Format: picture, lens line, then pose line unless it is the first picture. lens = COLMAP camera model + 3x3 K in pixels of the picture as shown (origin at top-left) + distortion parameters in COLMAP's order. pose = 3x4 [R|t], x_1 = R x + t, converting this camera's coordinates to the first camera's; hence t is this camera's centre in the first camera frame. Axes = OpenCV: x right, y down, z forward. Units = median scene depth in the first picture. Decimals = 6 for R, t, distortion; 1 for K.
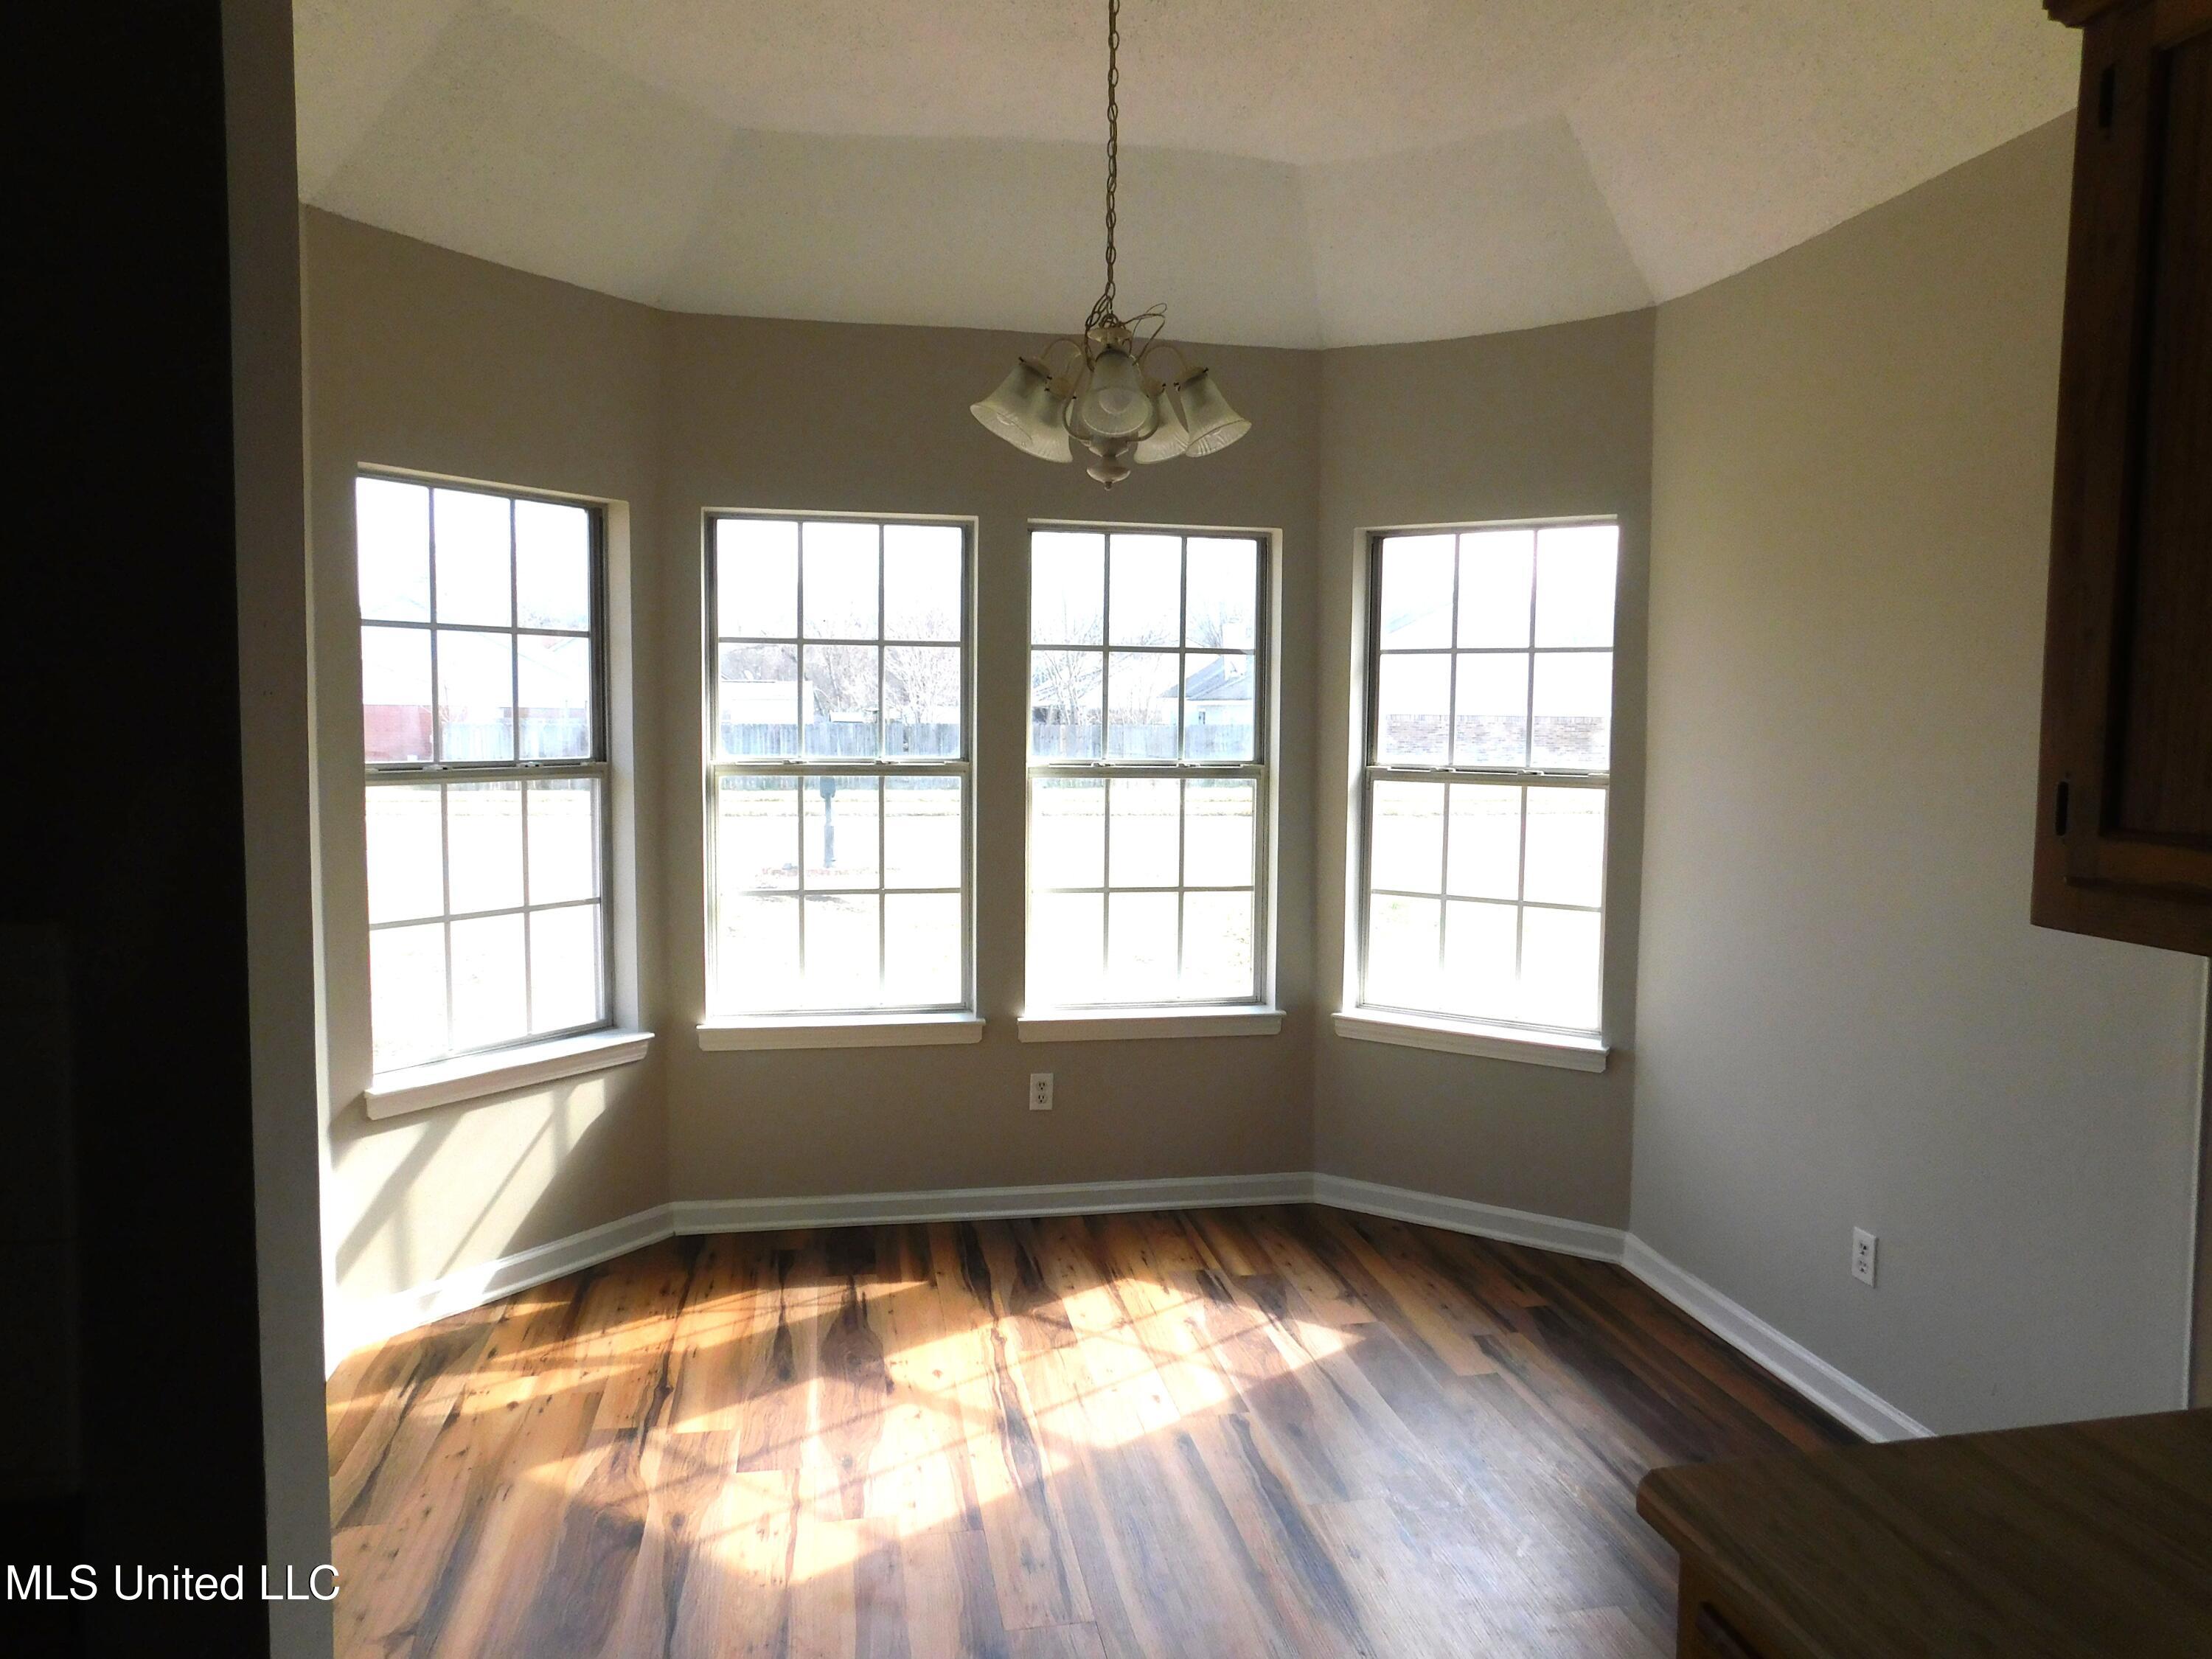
lens RADIAL K [[1481.5, 0, 1116.8], [0, 1481.5, 829.3], [0, 0, 1]] dist [-0.073464, 0.062904]
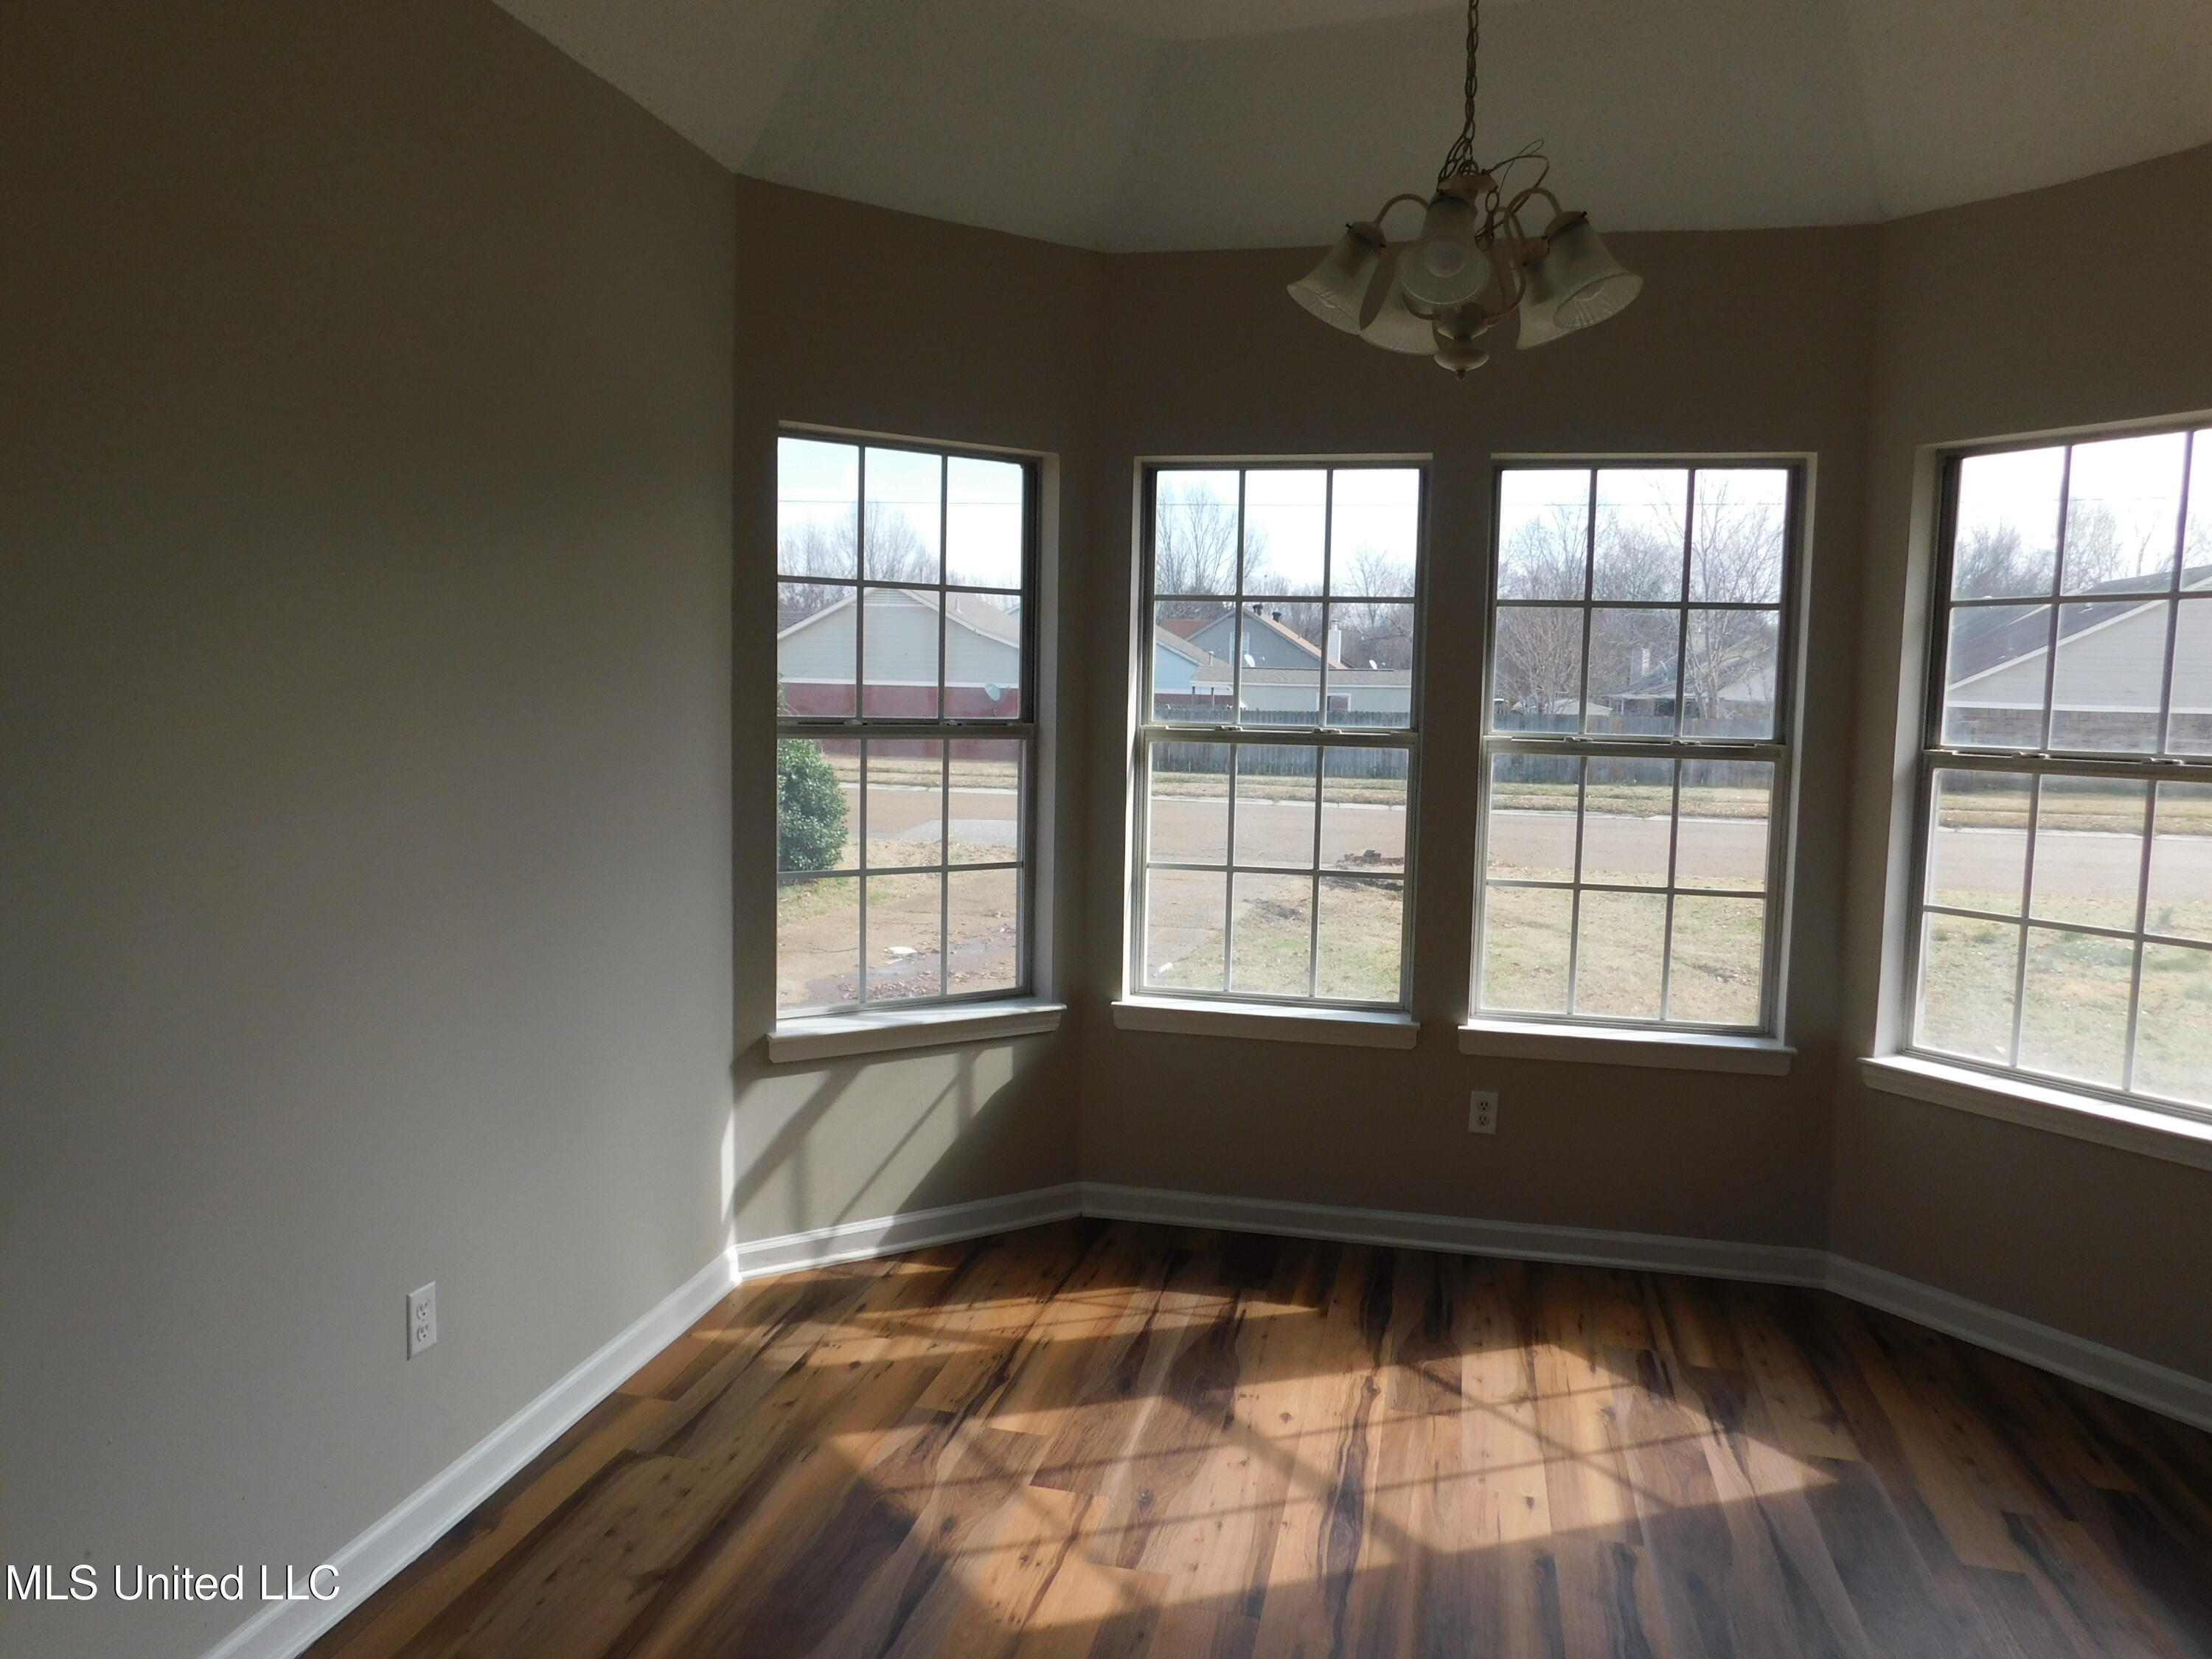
lens RADIAL K [[1481.5, 0, 1104.8], [0, 1481.5, 829.1], [0, 0, 1]] dist [-0.073464, 0.062904]
pose [[0.909901, 0.045721, -0.412298, 0.111948], [-0.043381, 0.998945, 0.015040, 0.007989], [0.412551, 0.004201, 0.910925, 0.134330]]
